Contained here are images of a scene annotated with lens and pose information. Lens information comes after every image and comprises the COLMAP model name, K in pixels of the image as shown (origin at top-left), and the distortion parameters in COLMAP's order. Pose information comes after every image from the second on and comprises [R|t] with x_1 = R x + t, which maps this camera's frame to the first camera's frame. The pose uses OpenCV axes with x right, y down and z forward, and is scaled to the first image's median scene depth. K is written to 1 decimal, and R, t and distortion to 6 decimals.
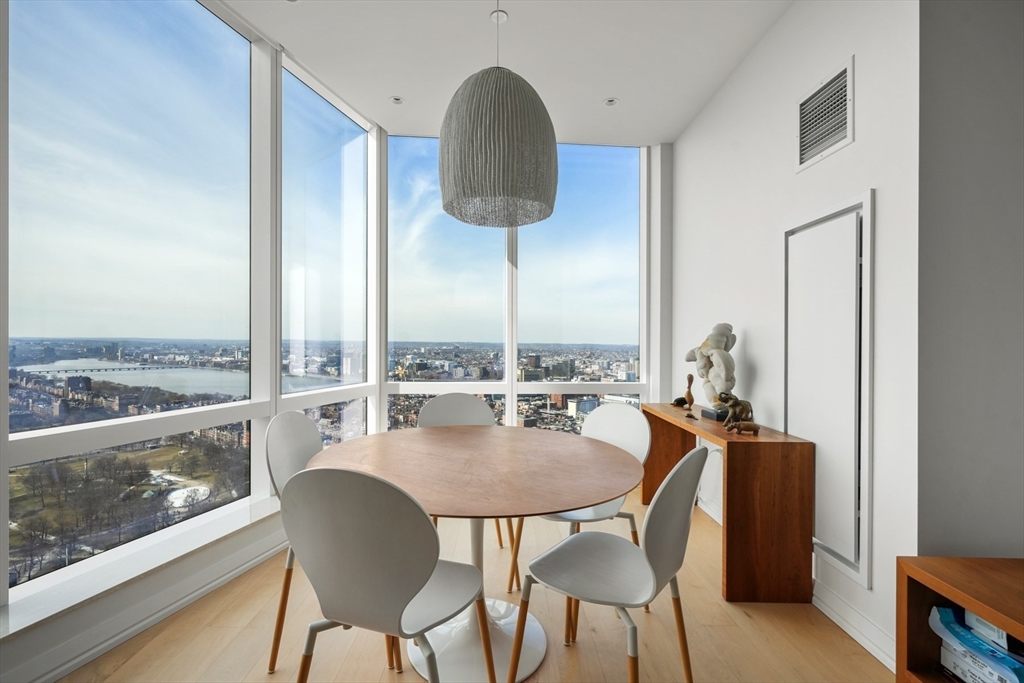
lens RADIAL K [[439.9, 0, 501.2], [0, 439.9, 347.0], [0, 0, 1]] dist [-0.003789, -0.000165]
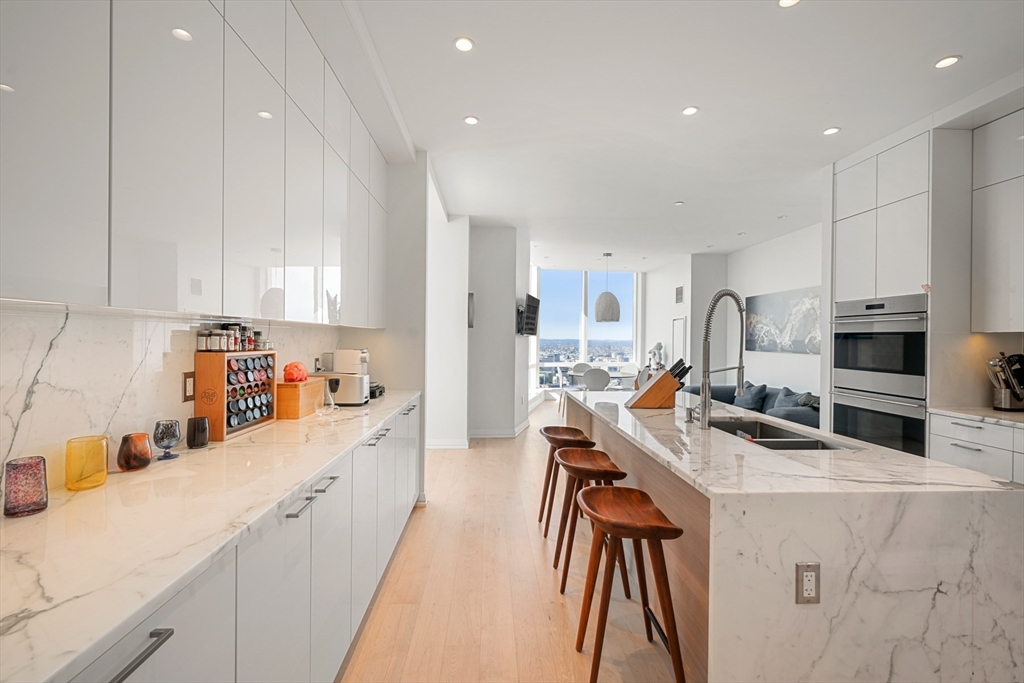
lens RADIAL K [[439.9, 0, 501.2], [0, 439.9, 347.0], [0, 0, 1]] dist [-0.003789, -0.000165]
pose [[0.999241, -0.000079, 0.038958, -0.592918], [-0.000379, 0.999931, 0.011753, -0.040301], [-0.038956, -0.011759, 0.999172, -1.643356]]
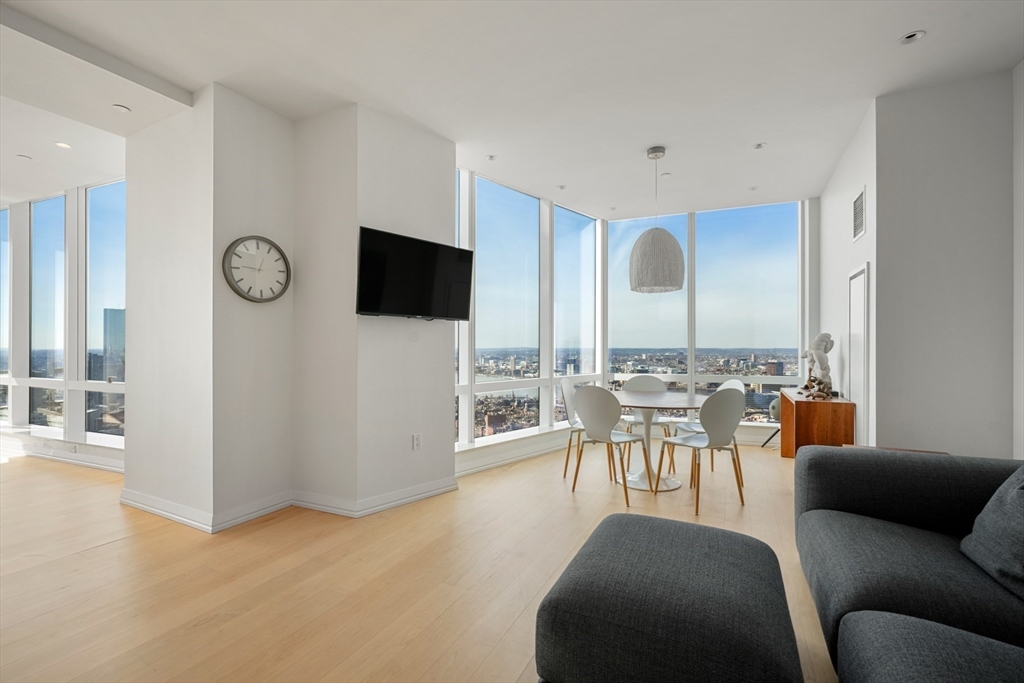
lens RADIAL K [[438.1, 0, 512.7], [0, 438.1, 350.4], [0, 0, 1]] dist [0.001762, 0.000235]
pose [[0.892616, -0.009569, -0.450717, 0.156165], [0.006336, 0.999942, -0.008680, 0.009013], [0.450774, 0.004892, 0.892625, -0.606689]]
